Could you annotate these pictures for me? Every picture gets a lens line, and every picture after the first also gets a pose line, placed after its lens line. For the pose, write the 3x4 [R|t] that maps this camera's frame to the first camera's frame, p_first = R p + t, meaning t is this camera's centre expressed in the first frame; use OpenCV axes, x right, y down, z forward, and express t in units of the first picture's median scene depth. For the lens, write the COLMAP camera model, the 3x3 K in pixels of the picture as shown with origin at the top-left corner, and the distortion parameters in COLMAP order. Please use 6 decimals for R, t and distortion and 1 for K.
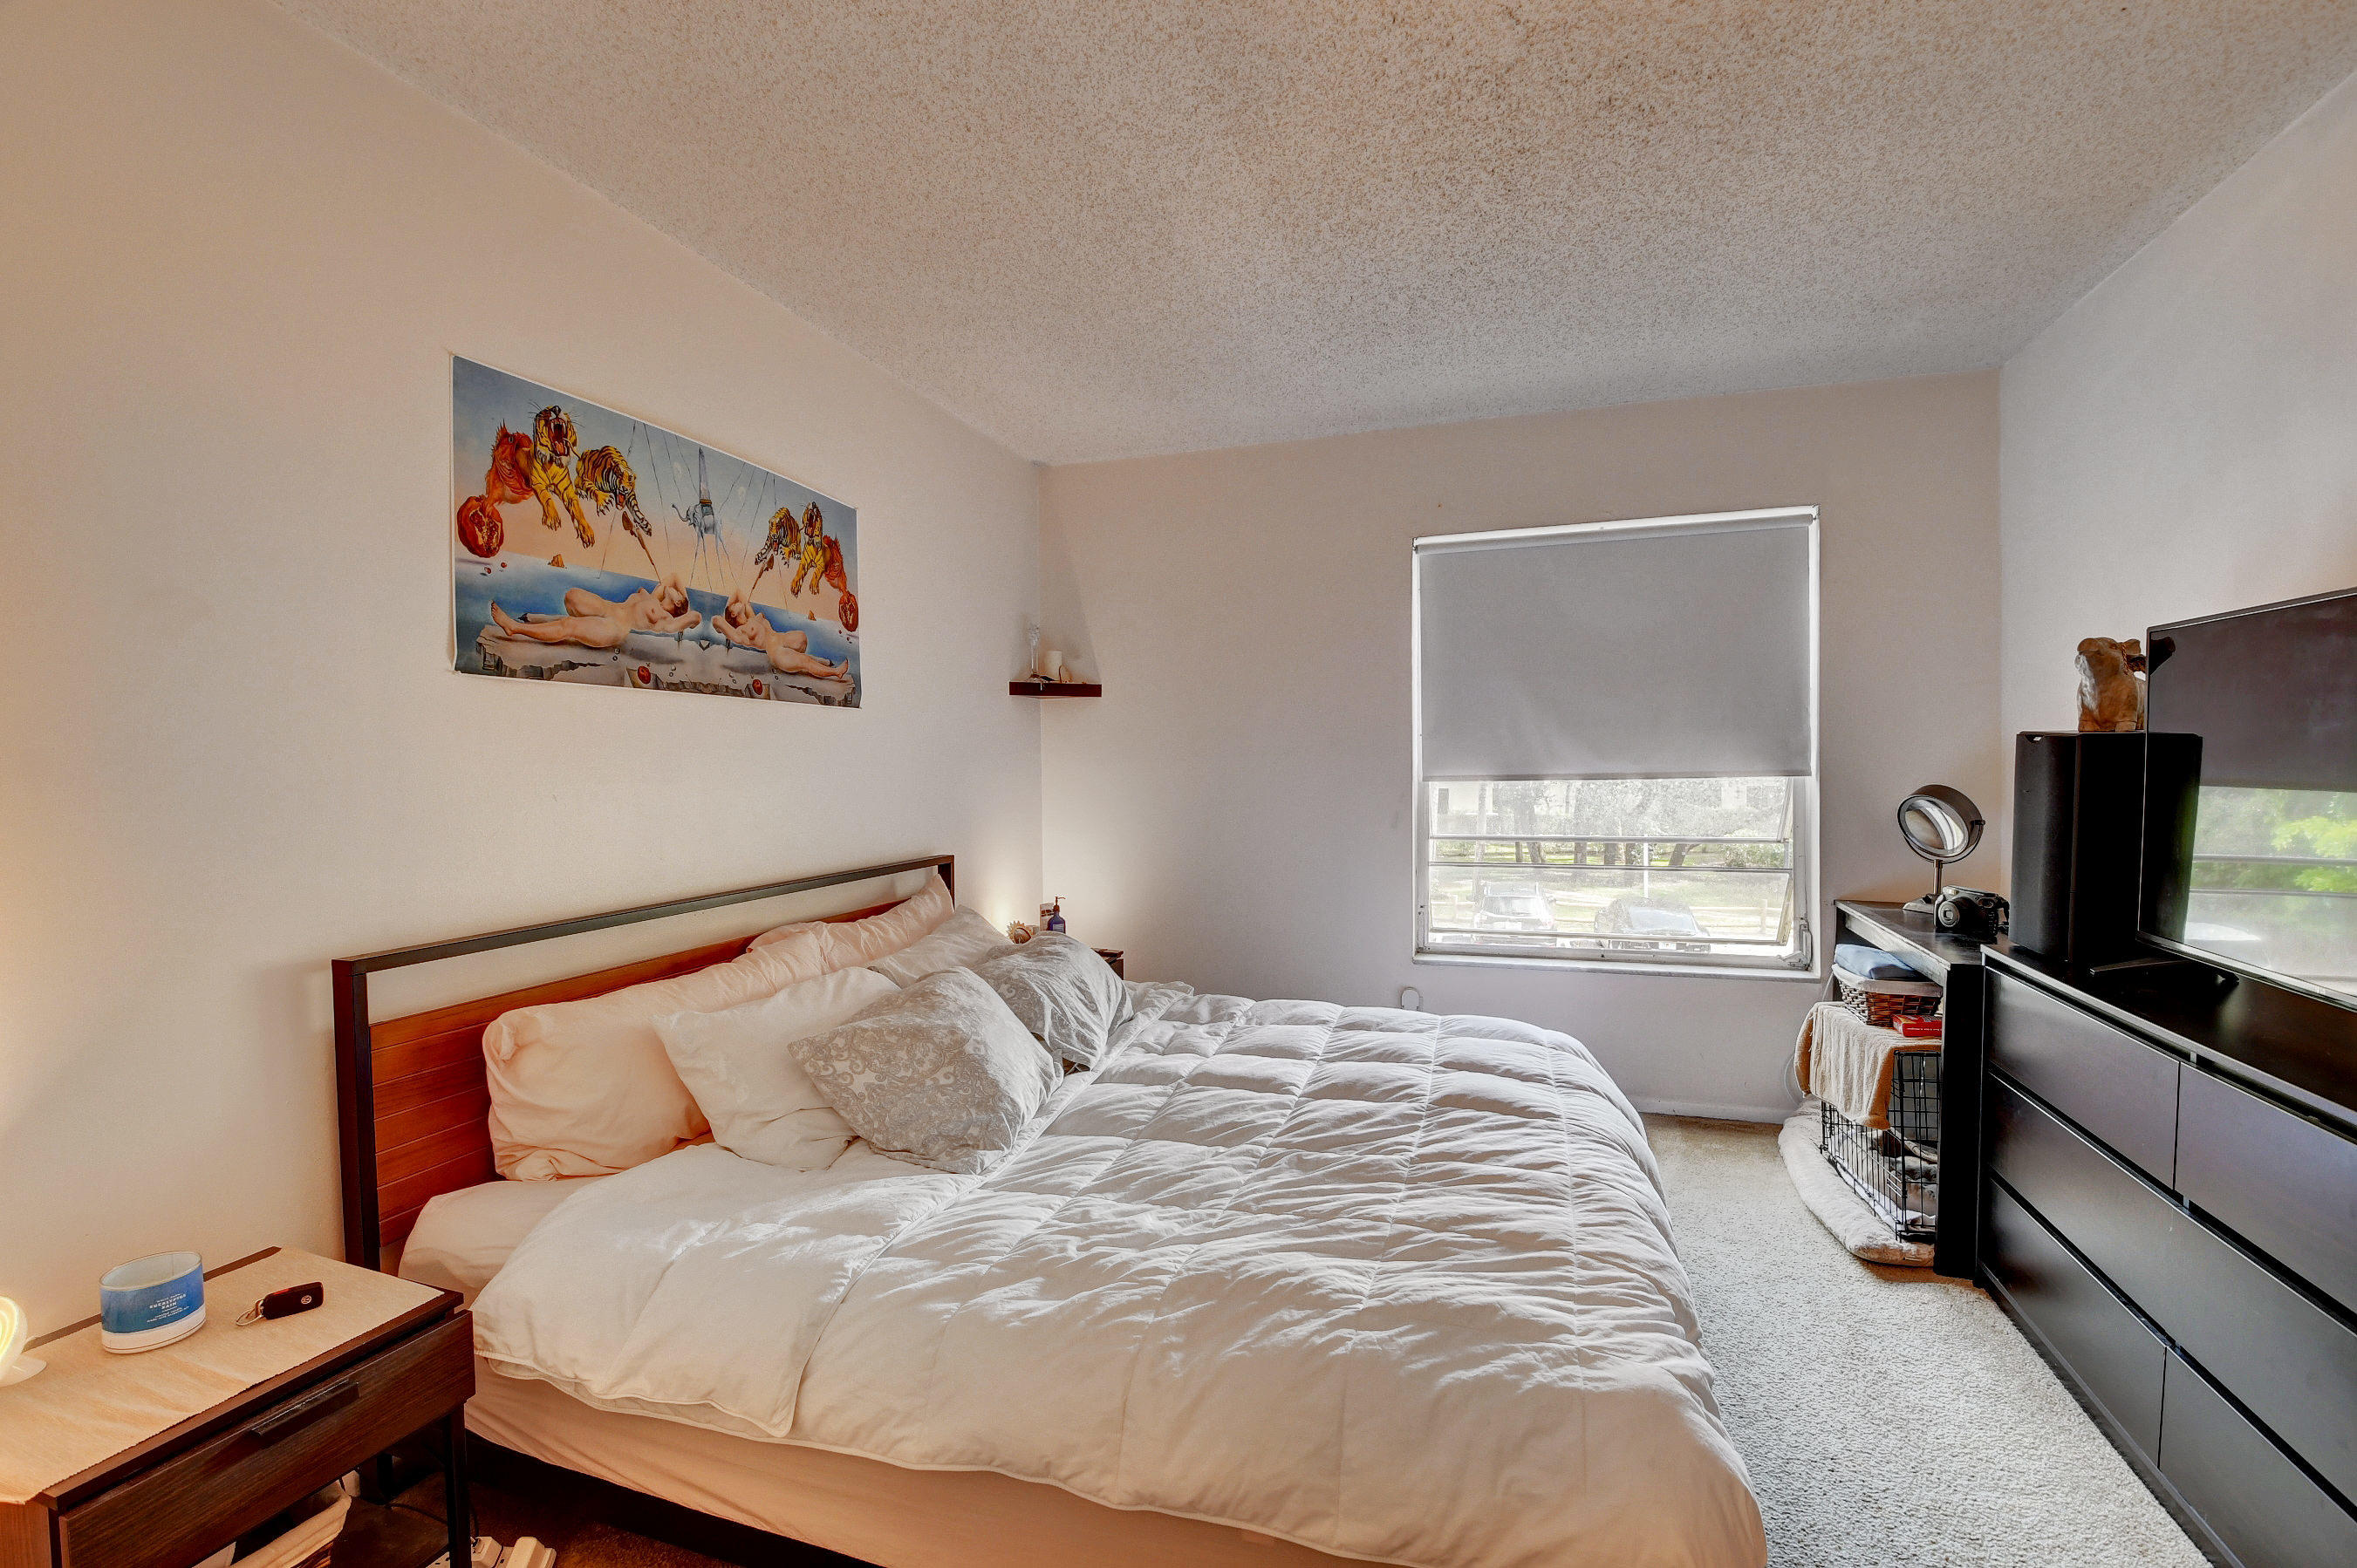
lens RADIAL K [[1038.6, 0, 1178.5], [0, 1038.6, 784.0], [0, 0, 1]] dist [0.028375, -0.036664]
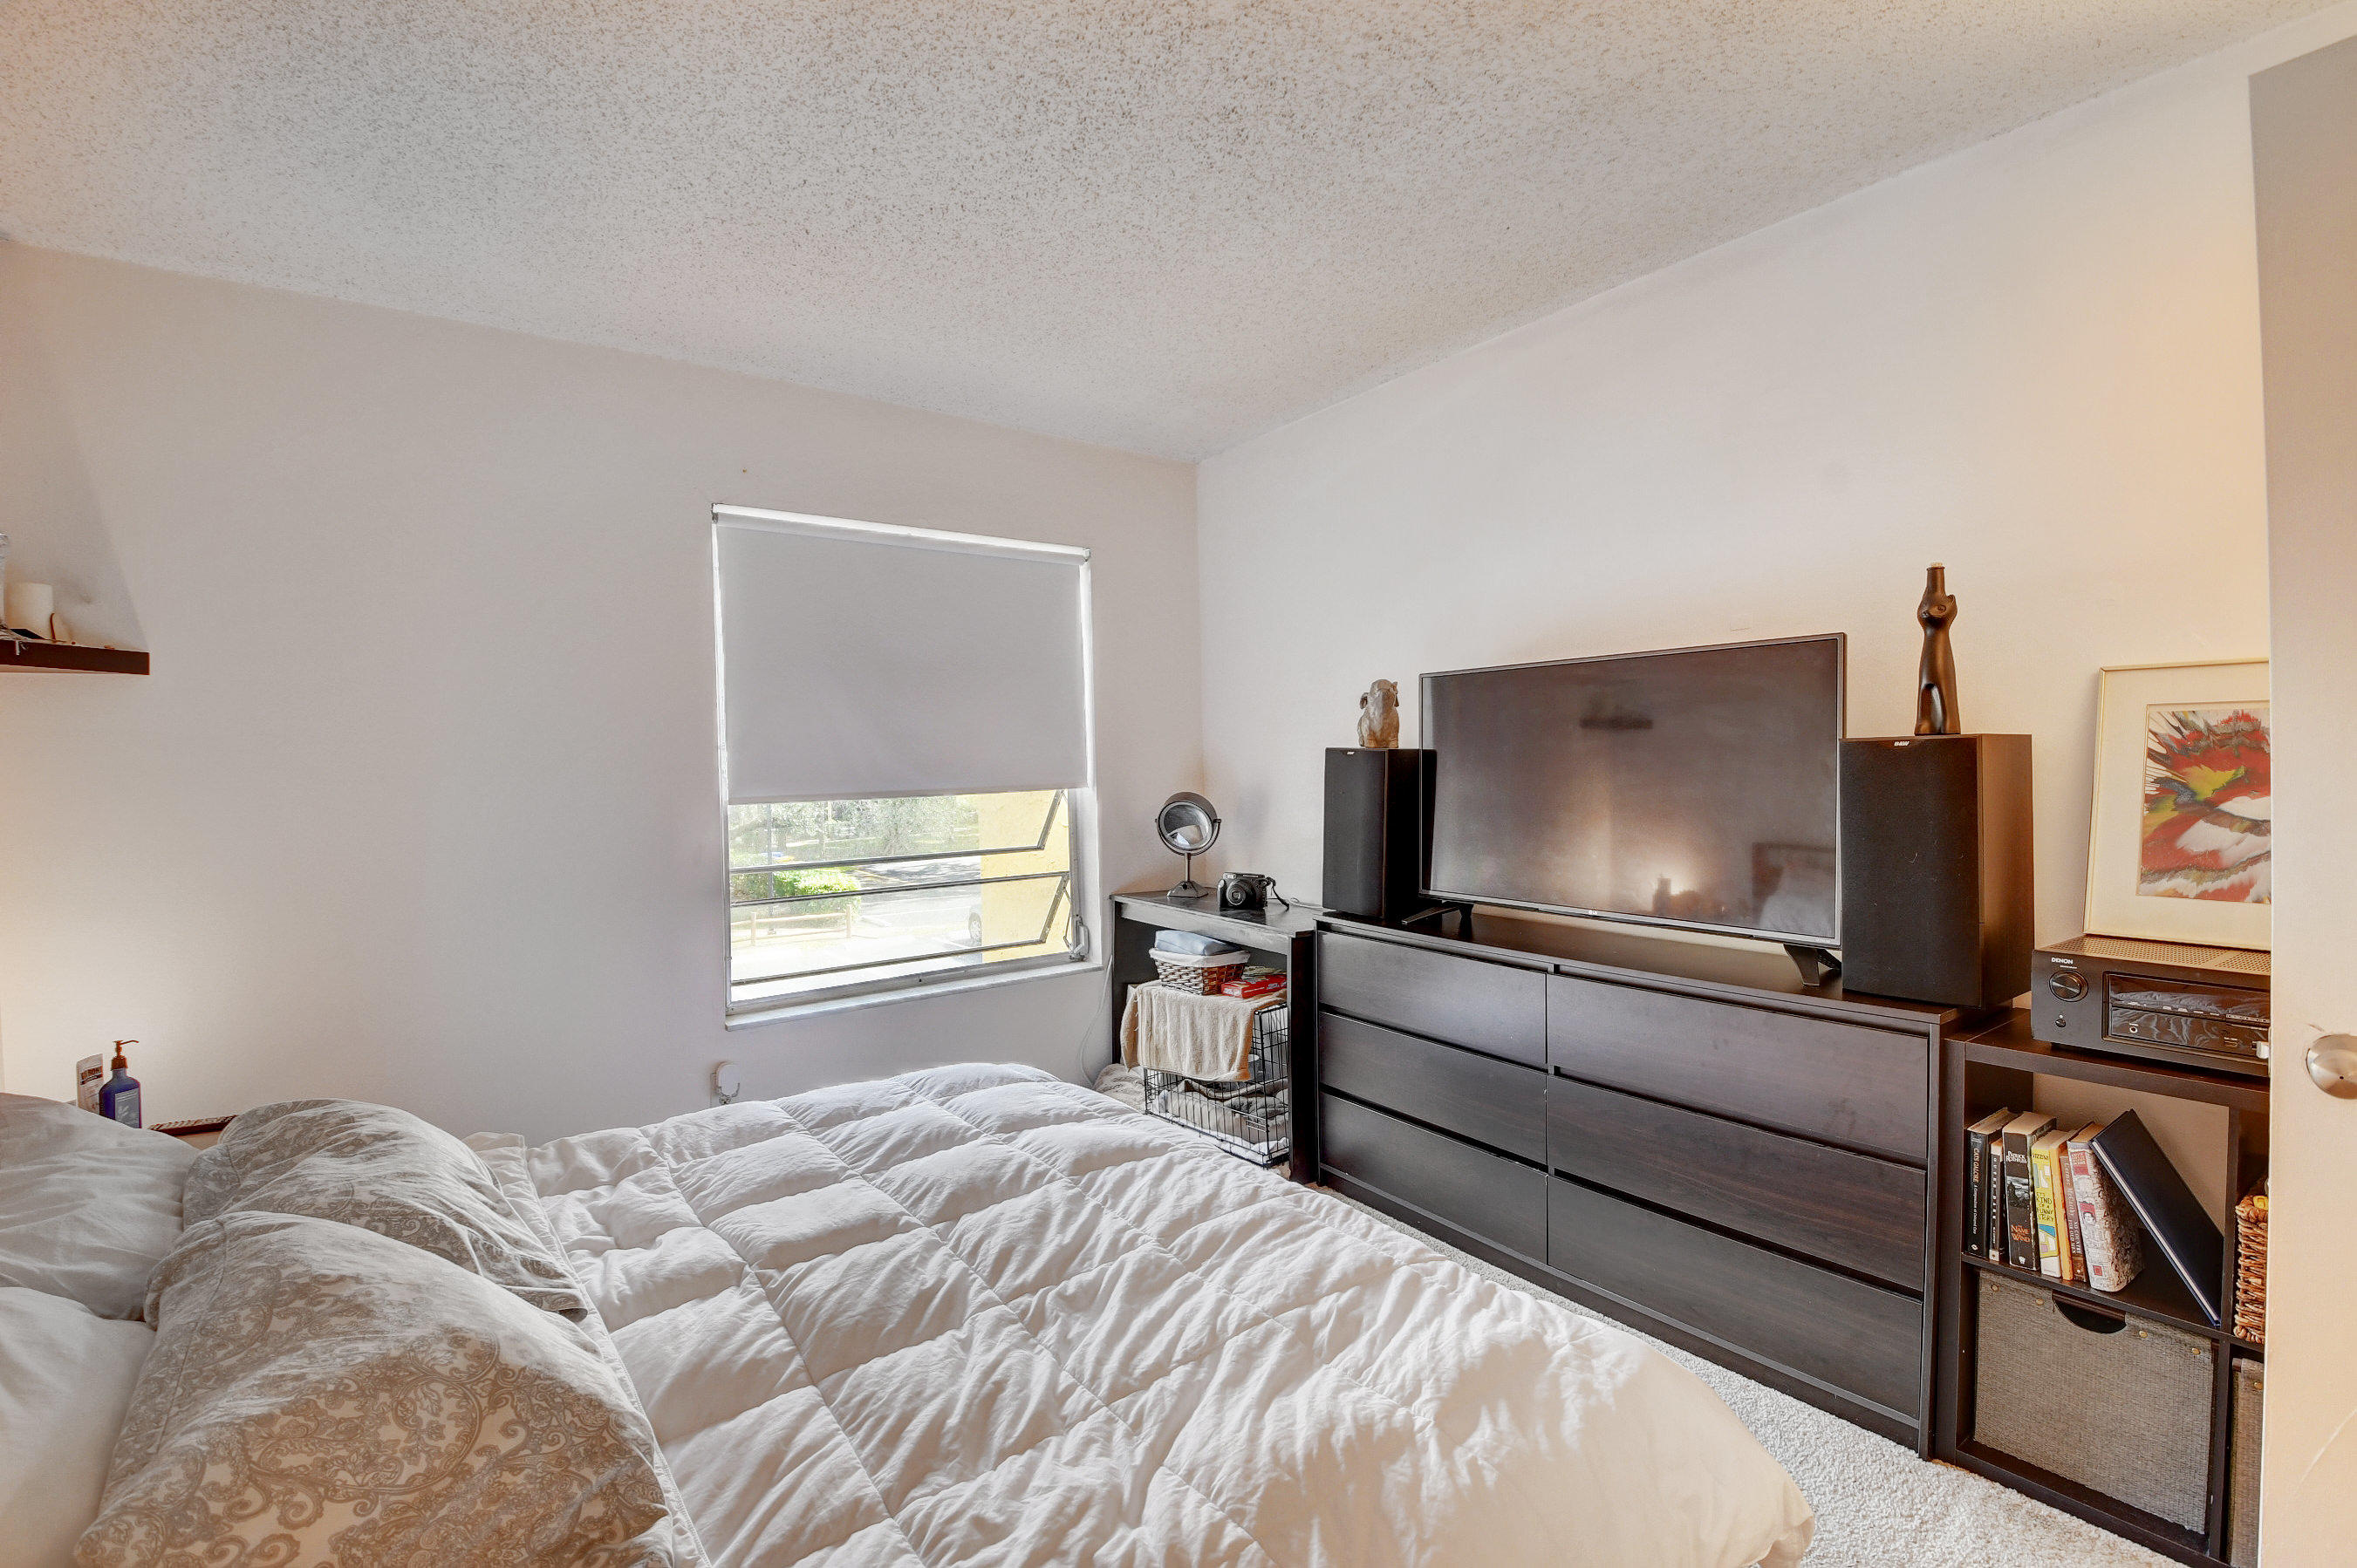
lens RADIAL K [[1046.0, 0, 1177.6], [0, 1046.0, 755.4], [0, 0, 1]] dist [0.009459, -0.019537]
pose [[0.581454, 0.002751, 0.813575, -0.391110], [0.032747, 0.999105, -0.026782, -0.010984], [-0.812920, 0.042215, 0.580843, 0.402633]]
